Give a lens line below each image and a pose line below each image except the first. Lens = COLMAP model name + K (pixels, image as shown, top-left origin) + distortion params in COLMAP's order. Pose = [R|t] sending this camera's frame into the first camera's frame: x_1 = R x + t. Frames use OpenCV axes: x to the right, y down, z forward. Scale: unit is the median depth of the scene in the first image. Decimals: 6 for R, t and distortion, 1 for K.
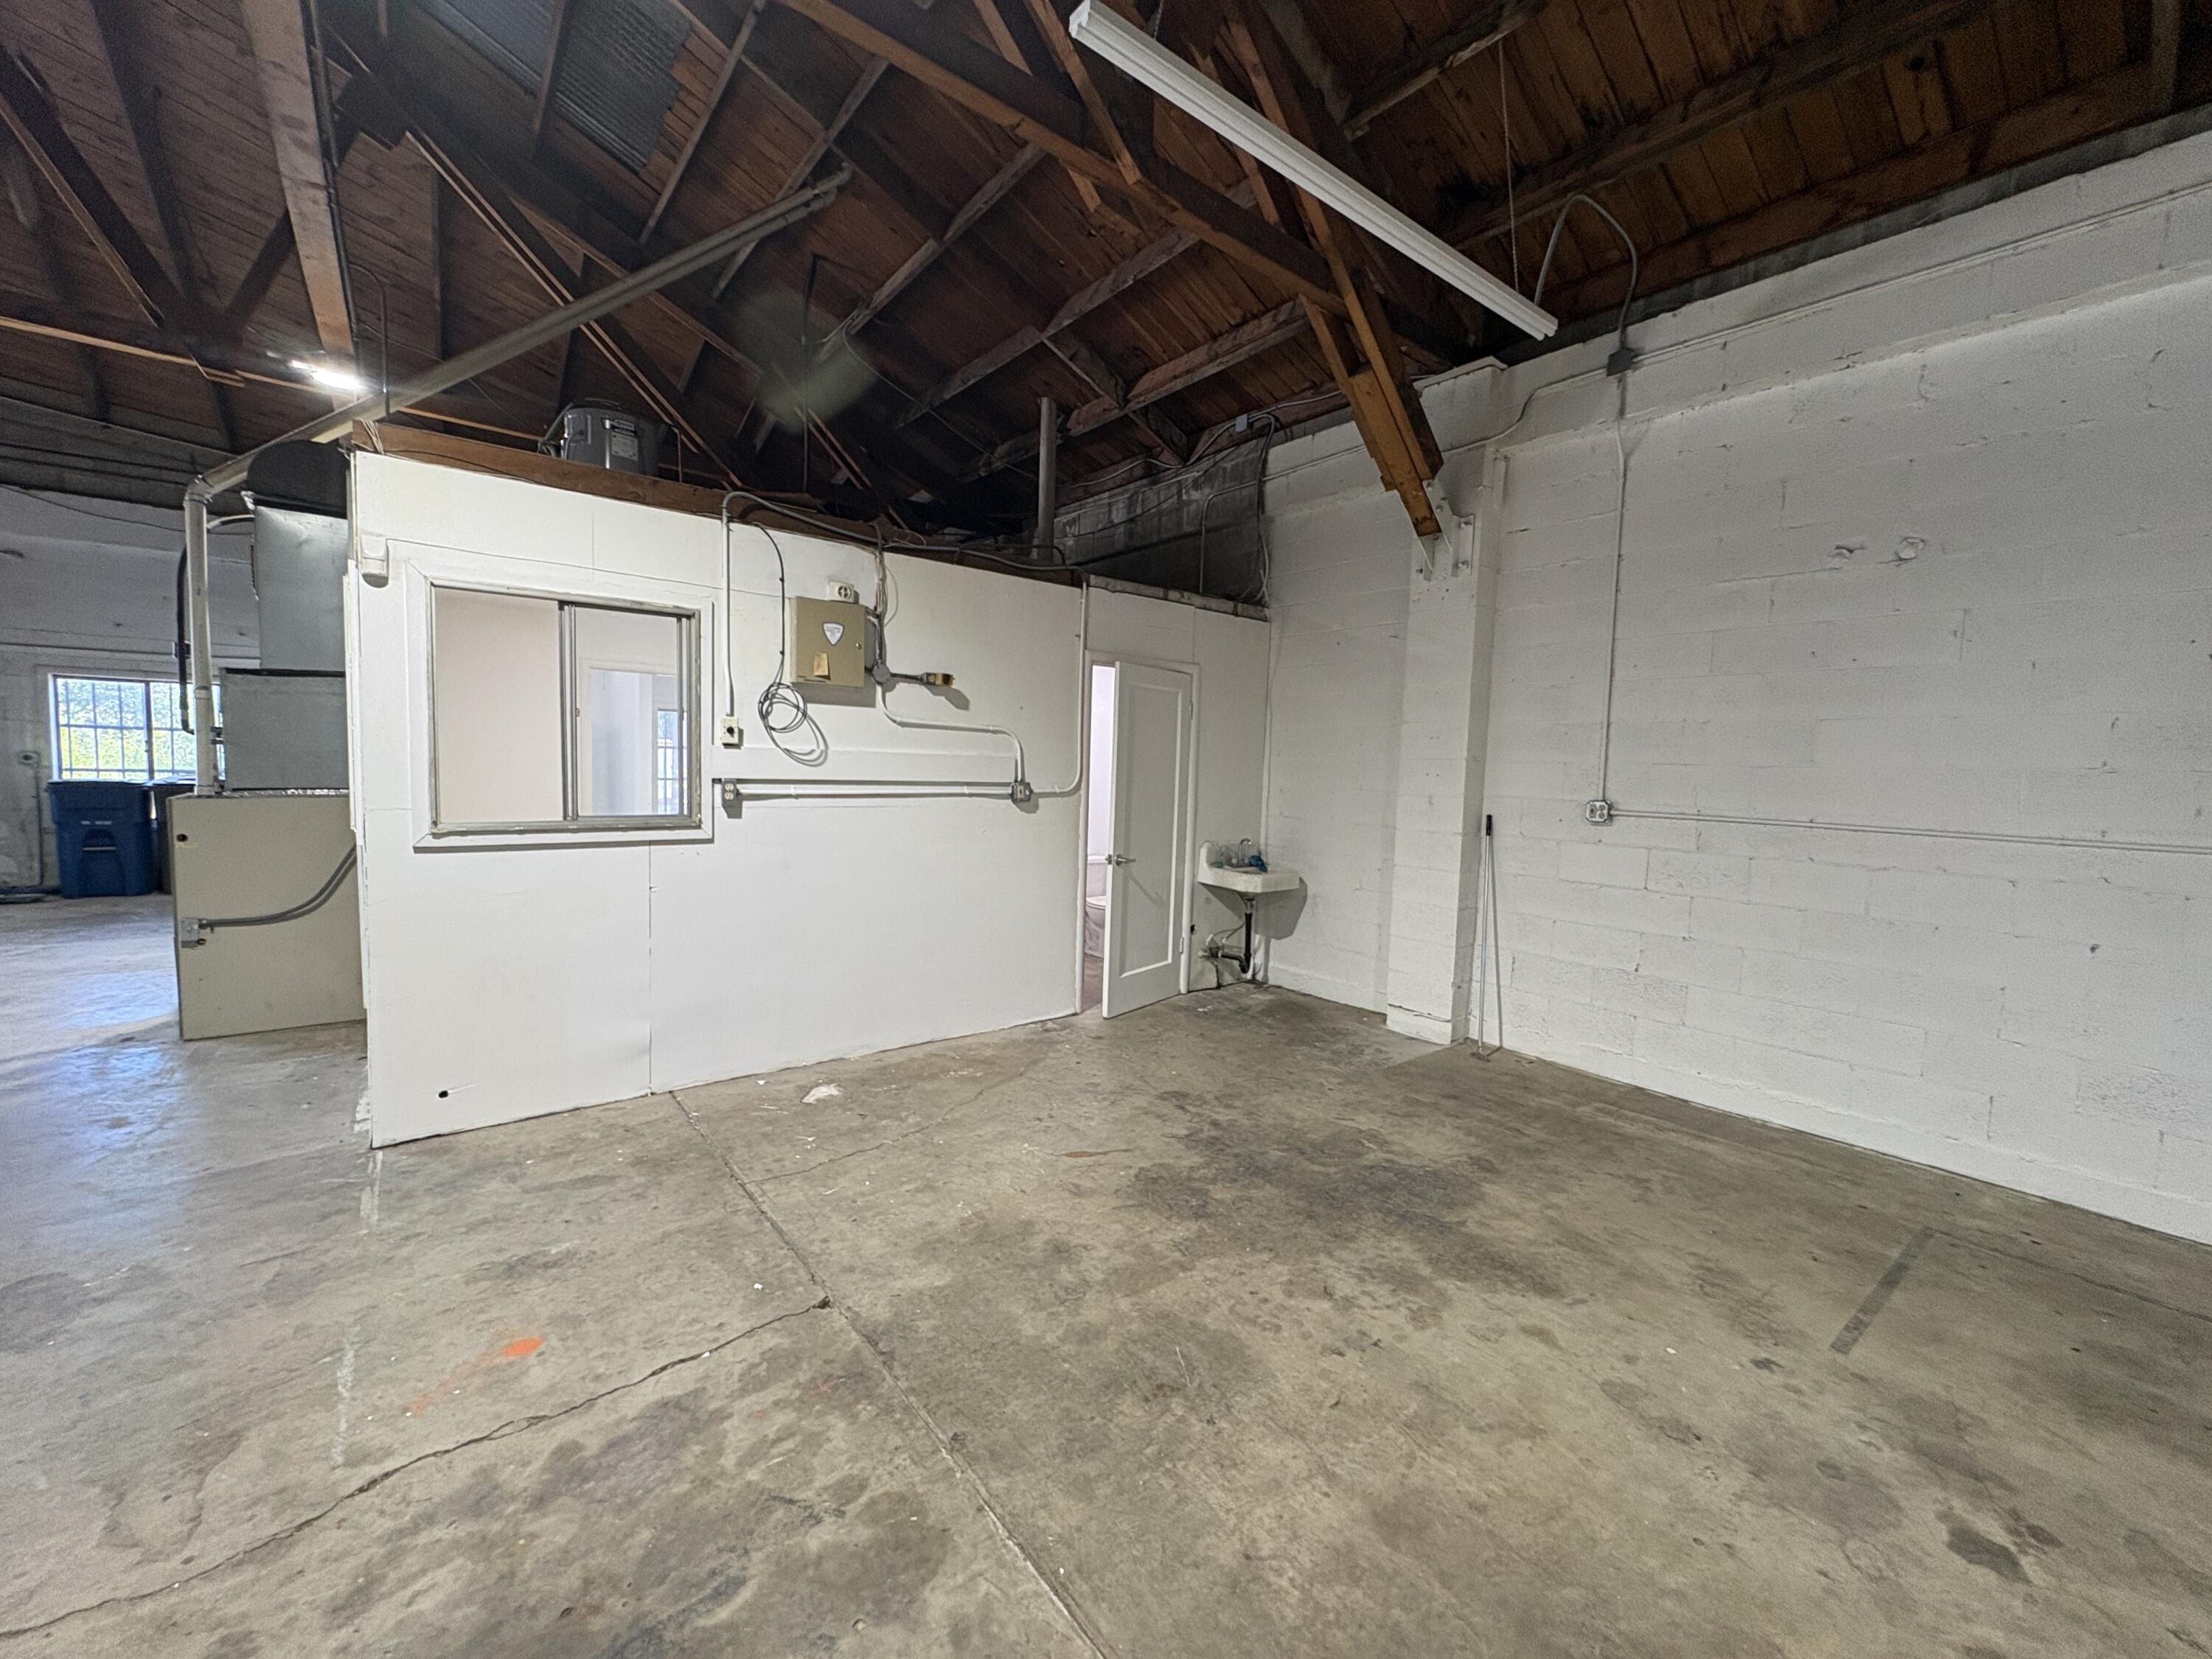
lens RADIAL K [[878.6, 0, 1102.9], [0, 878.6, 822.8], [0, 0, 1]] dist [0.000895, 0.000212]
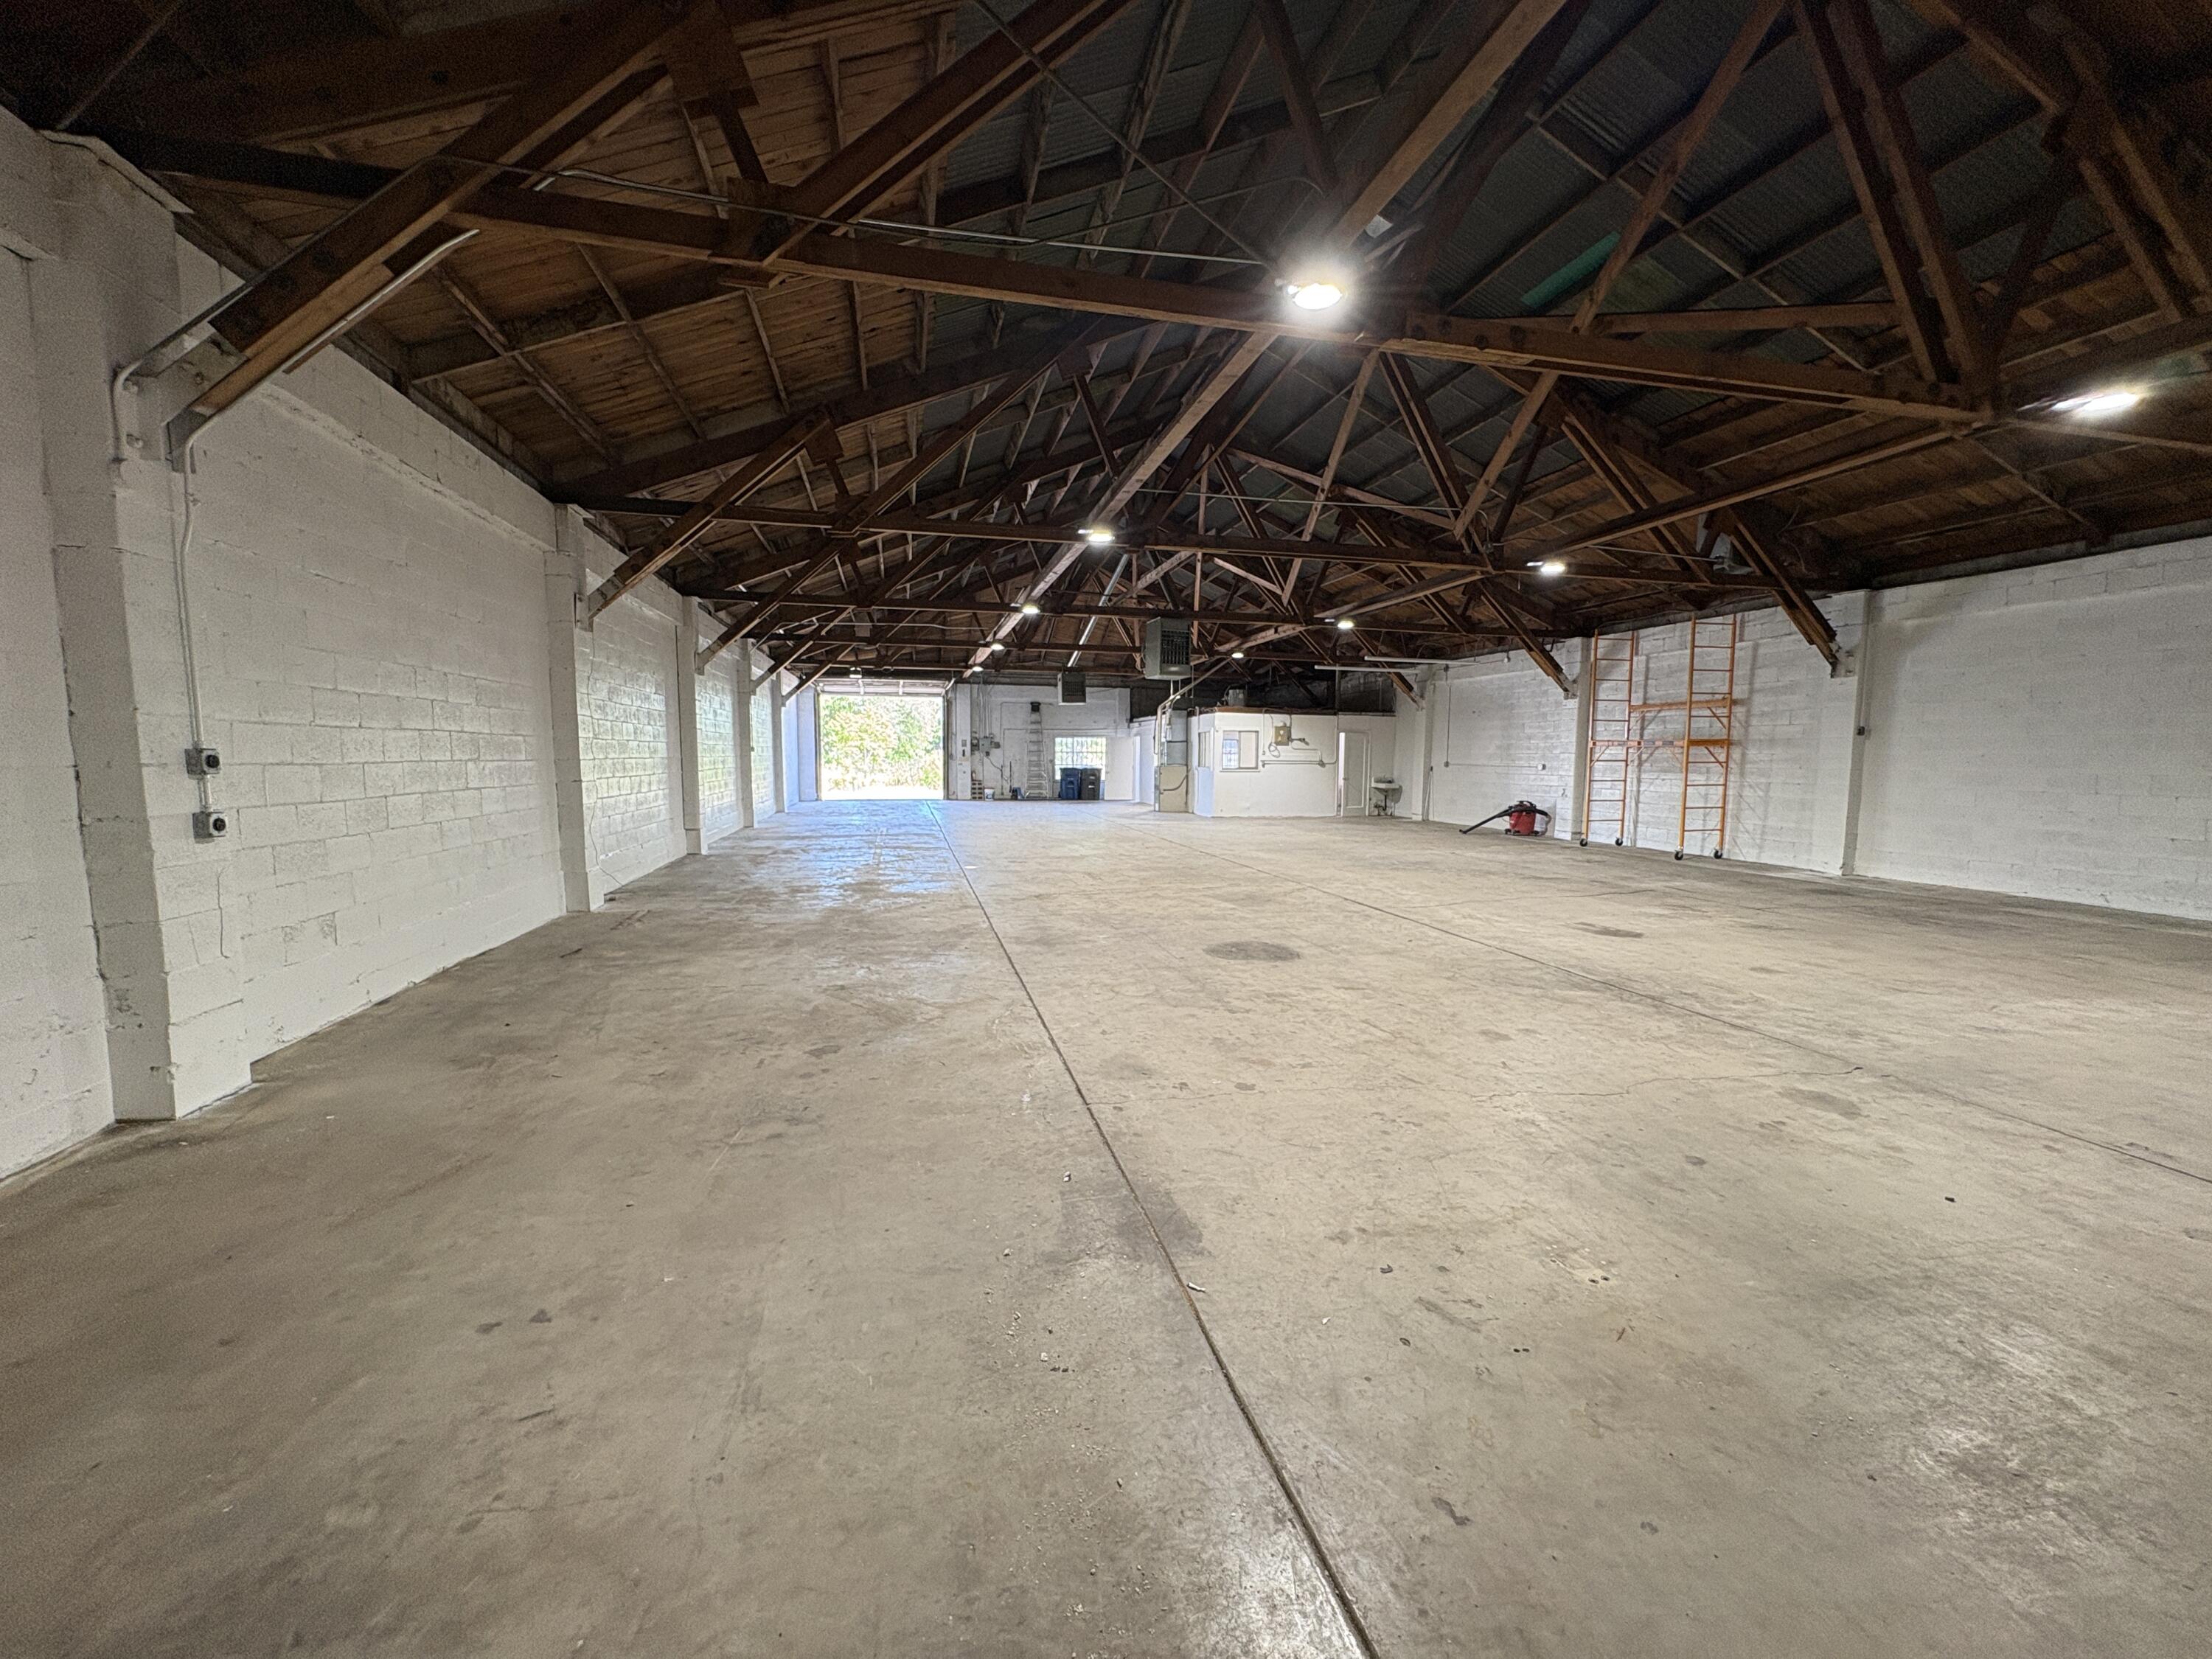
lens RADIAL K [[878.6, 0, 1106.7], [0, 878.6, 831.9], [0, 0, 1]] dist [0.000895, 0.000212]
pose [[0.908720, 0.011285, -0.417254, 0.768529], [-0.005328, 0.999867, 0.015437, 0.247131], [0.417372, -0.011805, 0.908659, -3.449841]]
